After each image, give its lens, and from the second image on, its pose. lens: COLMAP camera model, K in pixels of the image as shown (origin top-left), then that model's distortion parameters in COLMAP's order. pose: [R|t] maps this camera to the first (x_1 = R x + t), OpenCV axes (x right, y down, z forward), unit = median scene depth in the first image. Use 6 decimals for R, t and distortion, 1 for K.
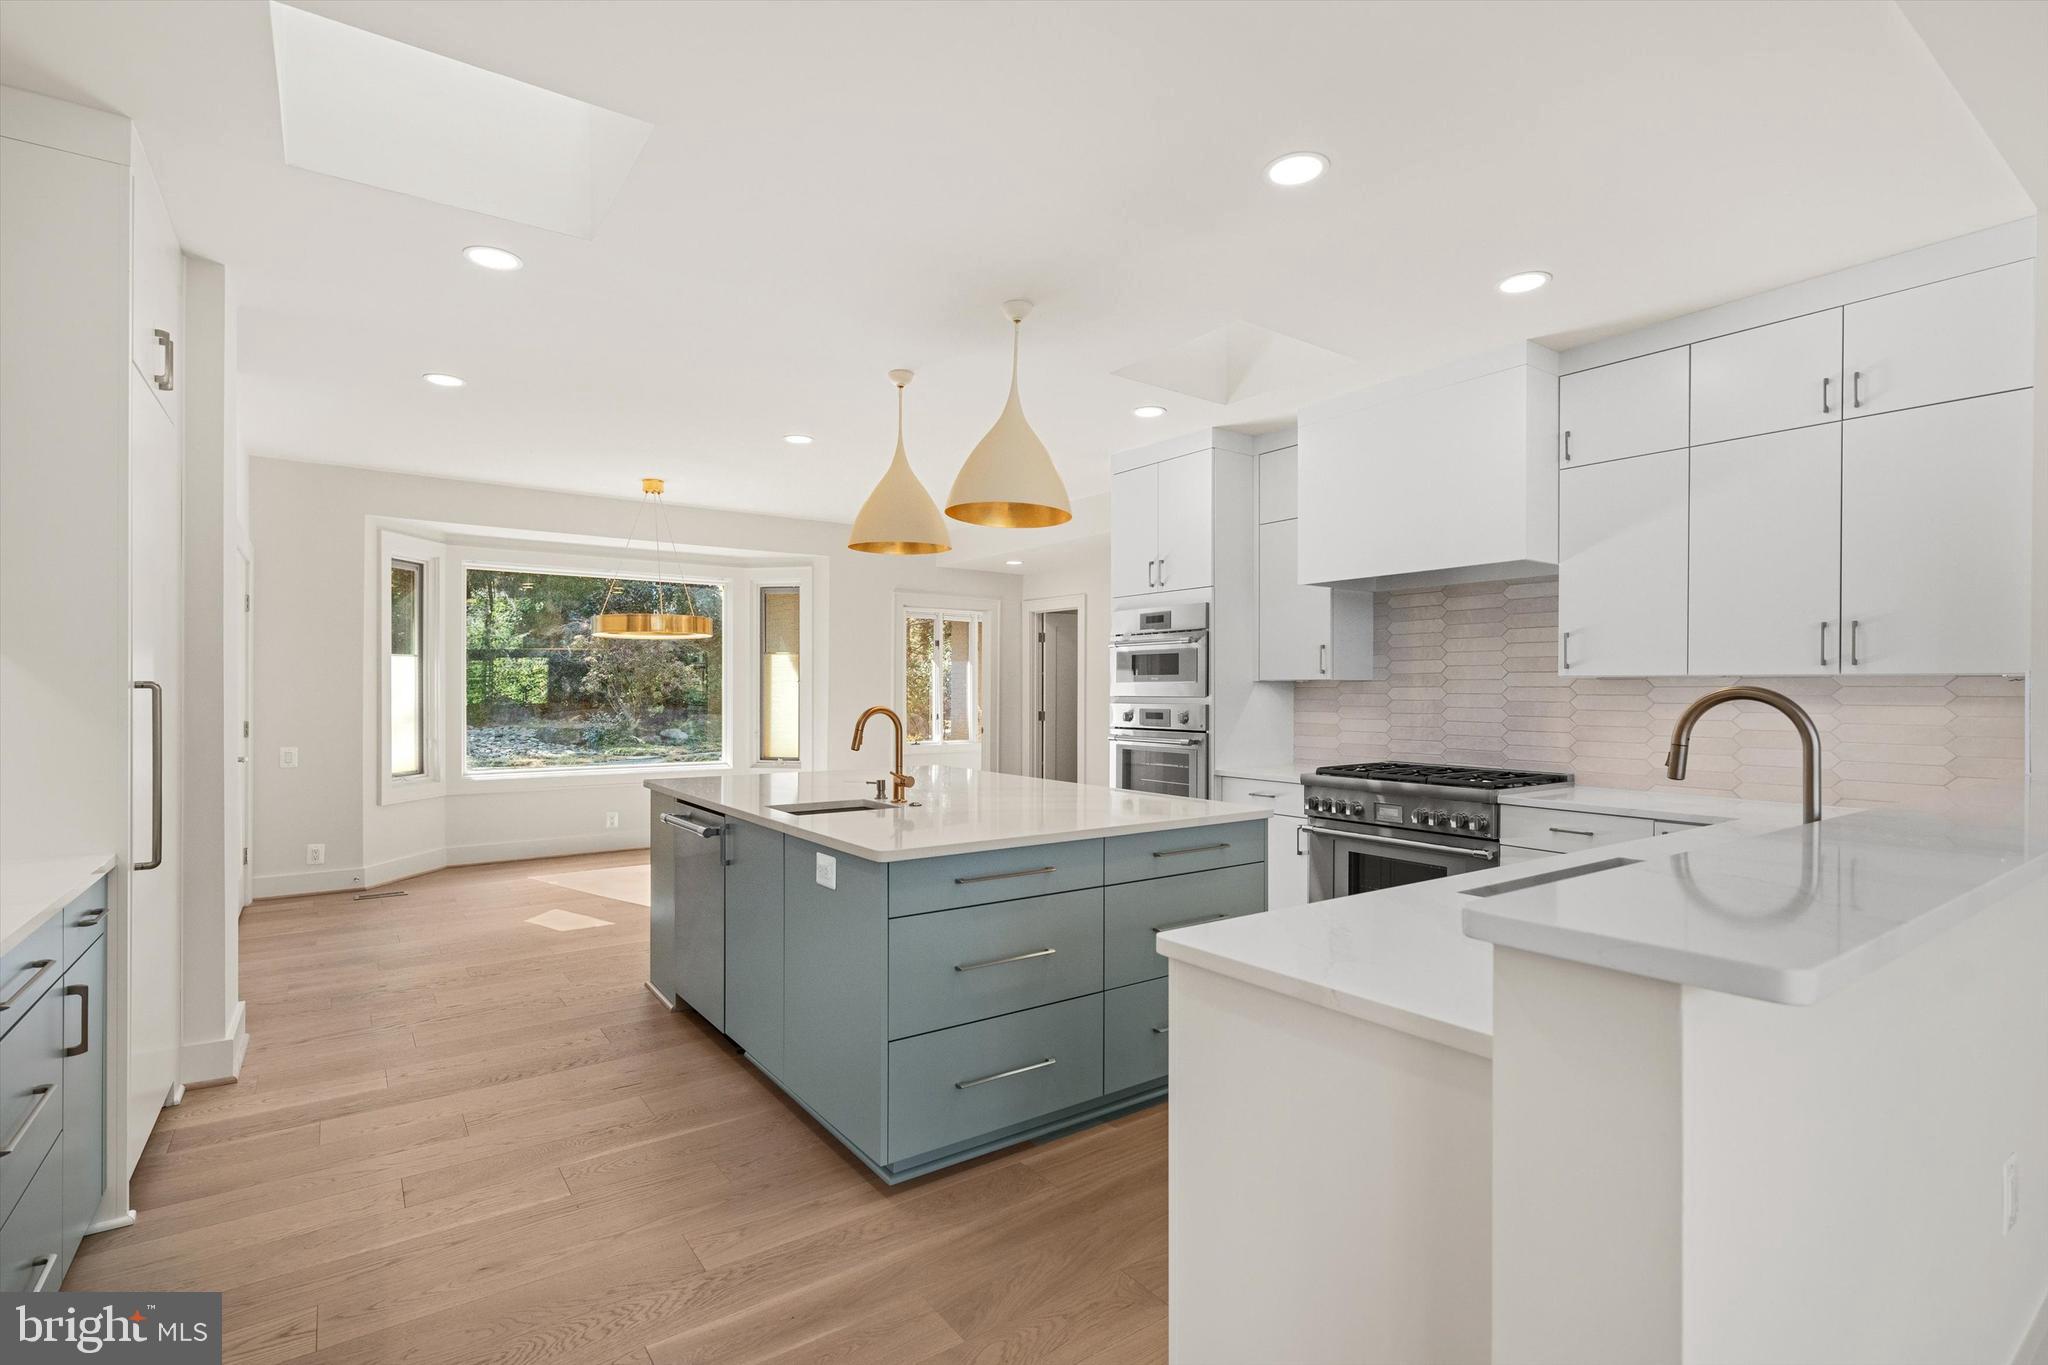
lens RADIAL K [[970.2, 0, 1023.7], [0, 970.2, 683.1], [0, 0, 1]] dist [-0.002617, -0.000224]
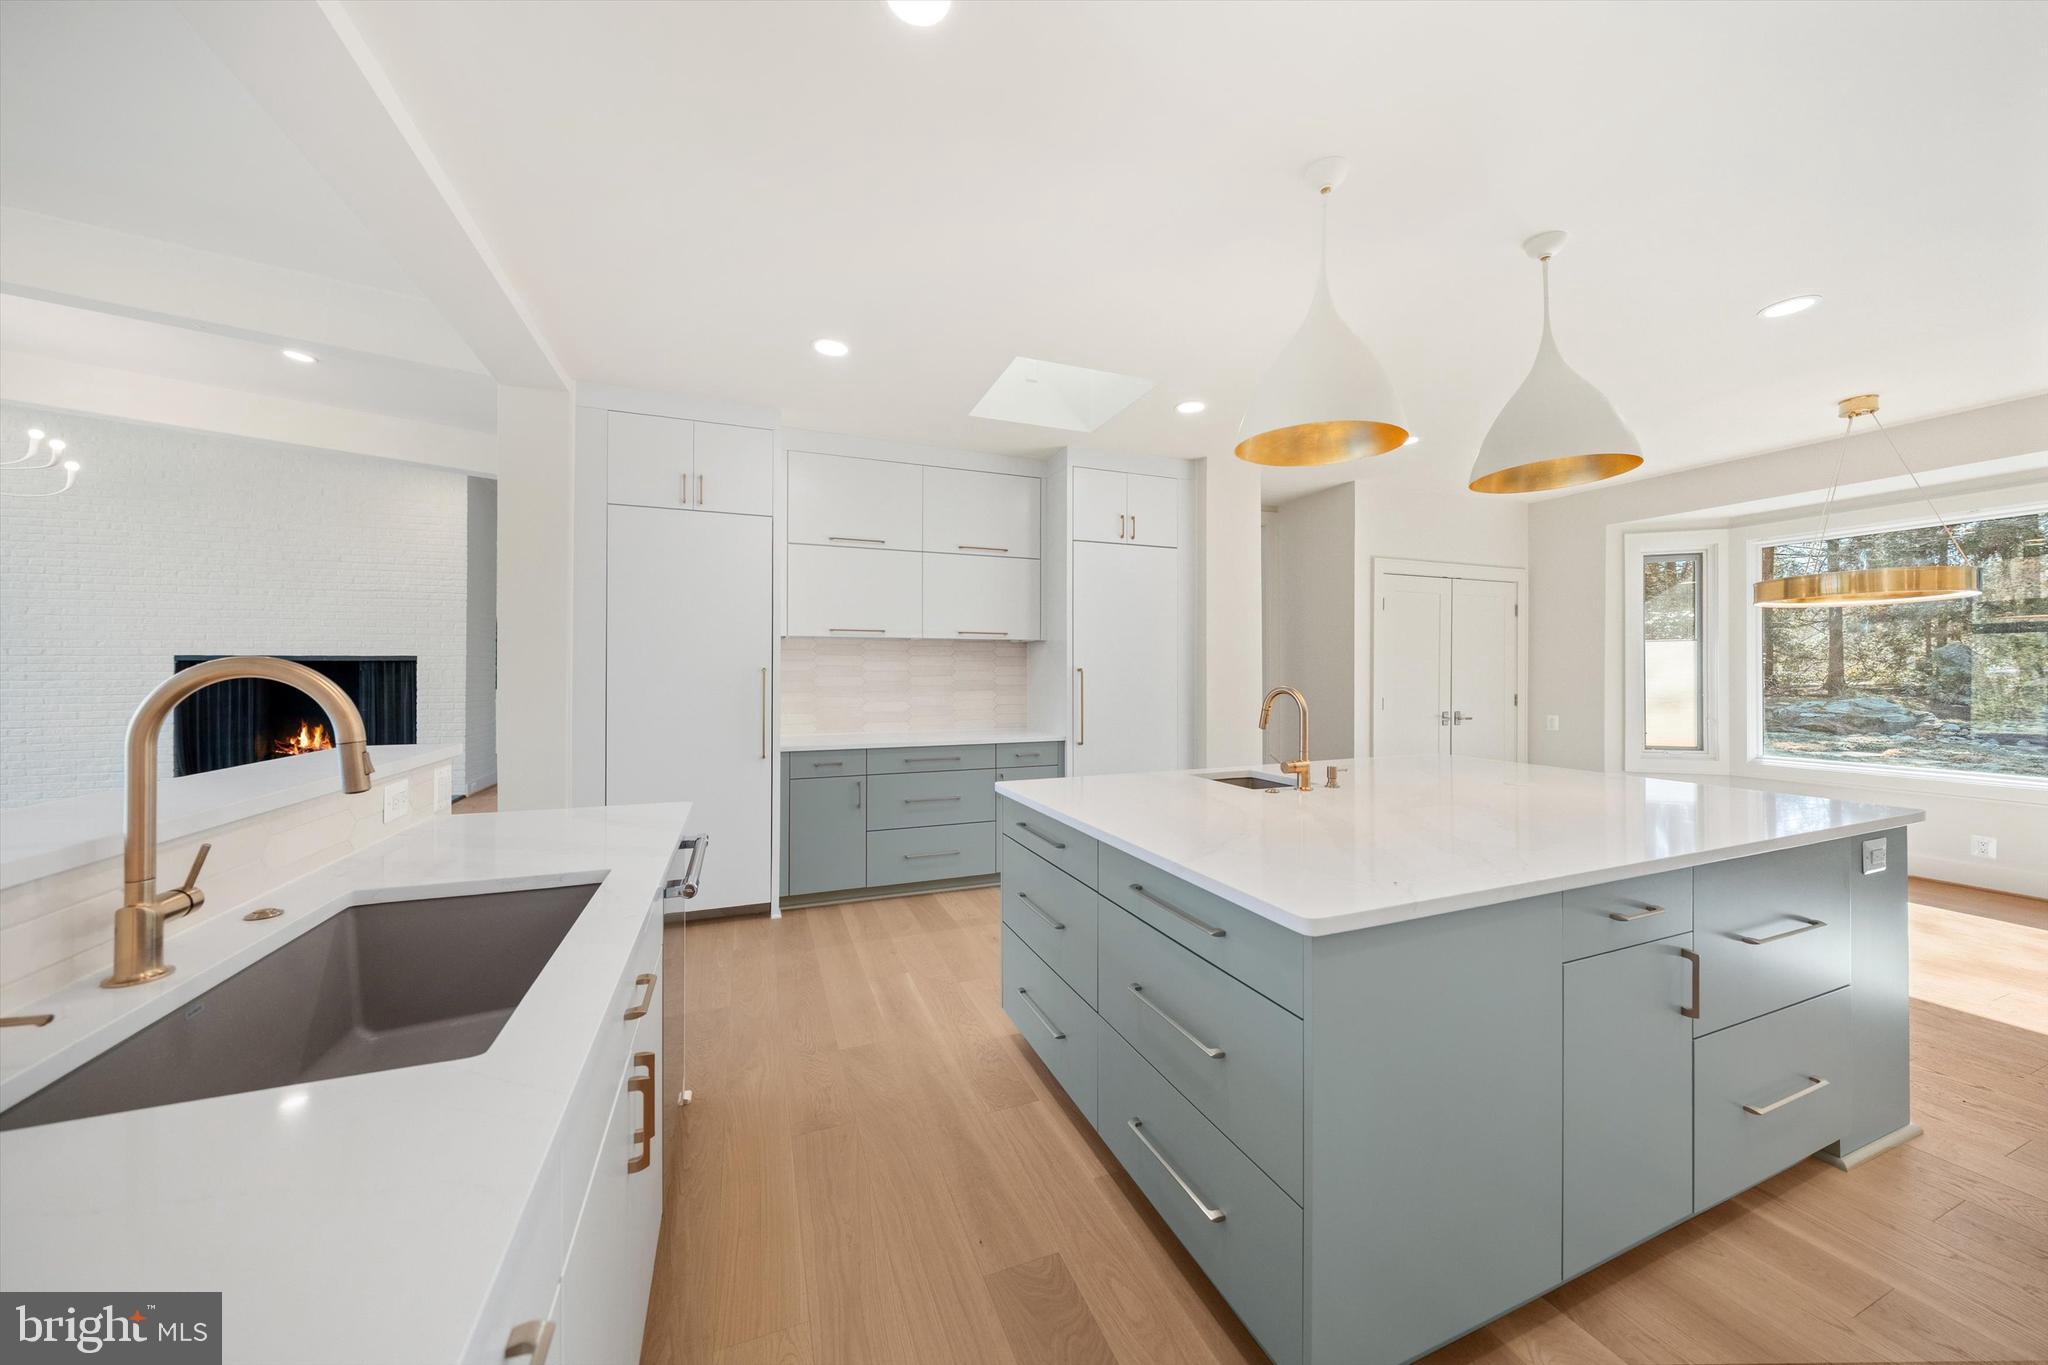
lens RADIAL K [[679.5, 0, 1011.9], [0, 679.5, 672.4], [0, 0, 1]] dist [-0.001525, -0.000037]
pose [[-0.244263, 0.001563, -0.969708, 0.303391], [0.001116, 0.999998, 0.001330, 0.005917], [0.969708, -0.000758, -0.244264, 0.475520]]
